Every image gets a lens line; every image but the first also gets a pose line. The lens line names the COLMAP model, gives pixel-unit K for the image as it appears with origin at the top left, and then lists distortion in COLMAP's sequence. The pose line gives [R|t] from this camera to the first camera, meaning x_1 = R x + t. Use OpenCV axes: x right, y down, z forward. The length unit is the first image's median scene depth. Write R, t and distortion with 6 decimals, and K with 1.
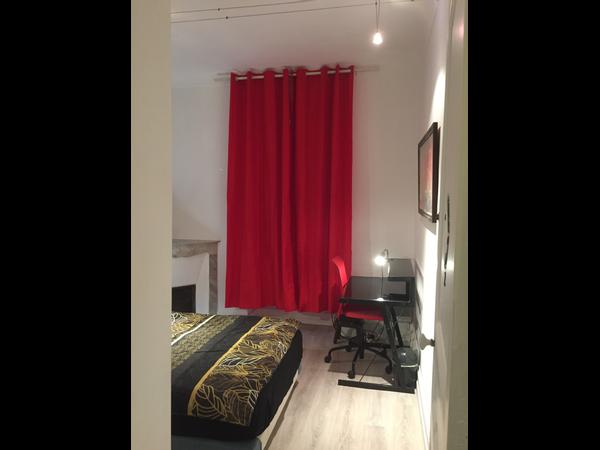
lens RADIAL K [[386.3, 0, 300.5], [0, 386.3, 224.9], [0, 0, 1]] dist [0.006057, -0.000423]
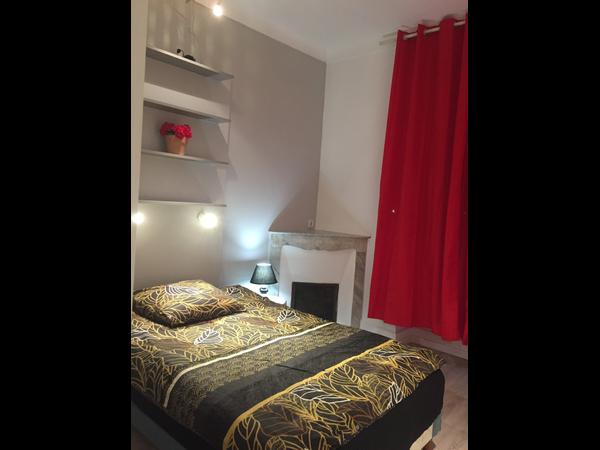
lens RADIAL K [[386.3, 0, 300.0], [0, 386.3, 222.5], [0, 0, 1]] dist [0.006057, -0.000423]
pose [[0.870972, 0.084297, -0.484047, 0.067195], [-0.098000, 0.995182, -0.003024, 0.029836], [0.481460, 0.050070, 0.875037, 0.208307]]
